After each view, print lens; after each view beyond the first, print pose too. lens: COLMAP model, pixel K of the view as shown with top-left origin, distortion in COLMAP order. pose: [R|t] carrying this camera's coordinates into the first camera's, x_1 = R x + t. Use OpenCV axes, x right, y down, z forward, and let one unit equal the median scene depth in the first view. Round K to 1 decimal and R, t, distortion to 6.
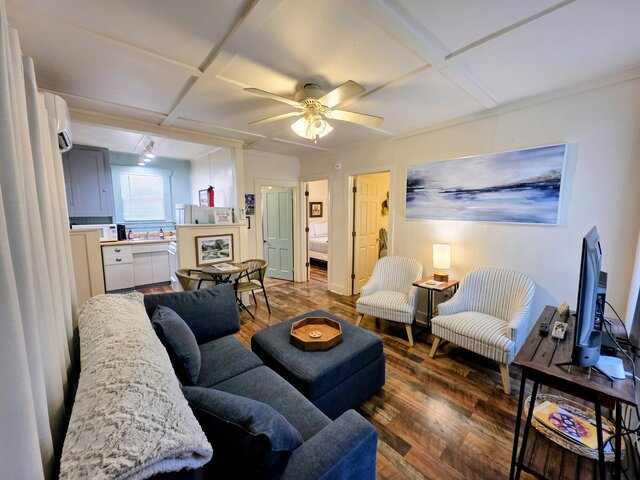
lens RADIAL K [[254.2, 0, 320.0], [0, 254.2, 240.0], [0, 0, 1]] dist [0.003581, 0.000139]
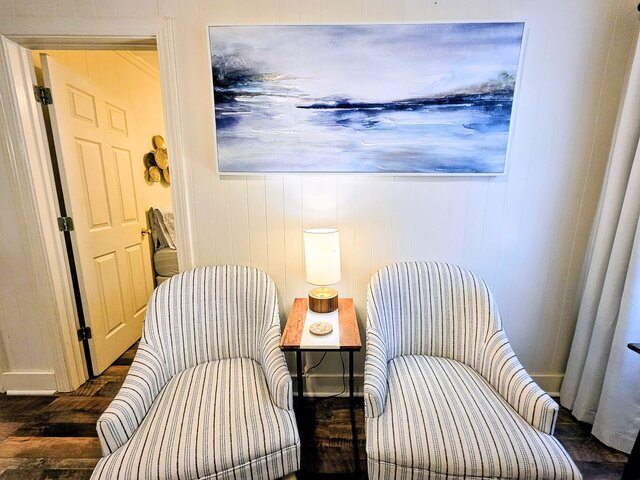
lens RADIAL K [[254.2, 0, 320.0], [0, 254.2, 240.0], [0, 0, 1]] dist [0.003581, 0.000139]
pose [[0.671341, -0.127628, 0.730077, 0.153808], [0.089264, 0.991815, 0.091301, -0.002351], [-0.735753, 0.003876, 0.677239, 0.687902]]
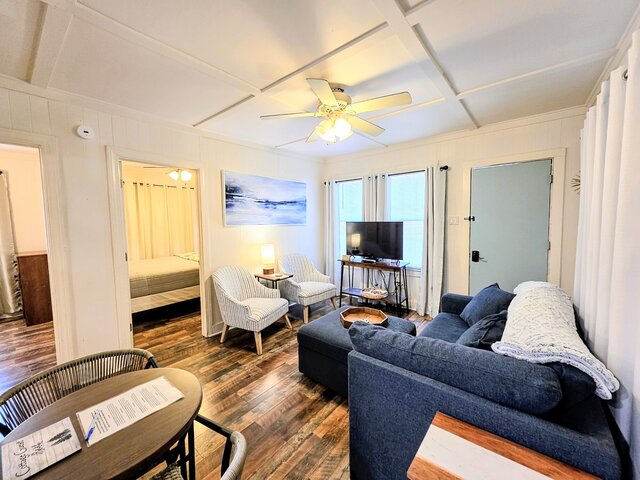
lens RADIAL K [[254.2, 0, 320.0], [0, 254.2, 240.0], [0, 0, 1]] dist [0.003581, 0.000139]
pose [[-0.158991, -0.071630, 0.984678, -0.743204], [0.136497, 0.986192, 0.093779, -0.081136], [-0.977799, 0.149316, -0.147019, 0.902298]]
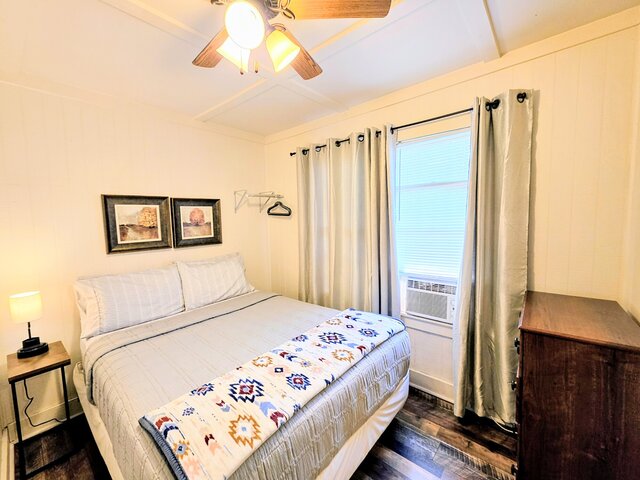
lens RADIAL K [[254.2, 0, 320.0], [0, 254.2, 240.0], [0, 0, 1]] dist [0.003581, 0.000139]
pose [[0.990217, -0.038191, 0.134207, 0.252352], [0.042843, 0.998571, -0.031949, -0.210822], [-0.132795, 0.037386, 0.990438, 1.734714]]
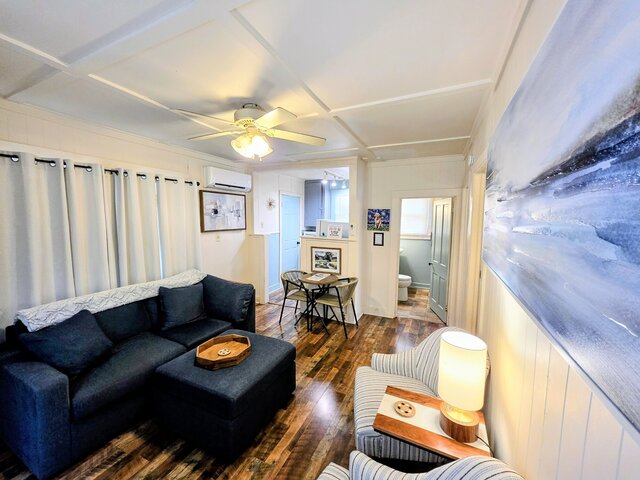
lens RADIAL K [[254.2, 0, 320.0], [0, 254.2, 240.0], [0, 0, 1]] dist [0.003581, 0.000139]
pose [[0.399182, 0.089289, -0.912514, 0.709003], [-0.125764, 0.991172, 0.041970, -0.113640], [0.908205, 0.098008, 0.406887, 0.617856]]
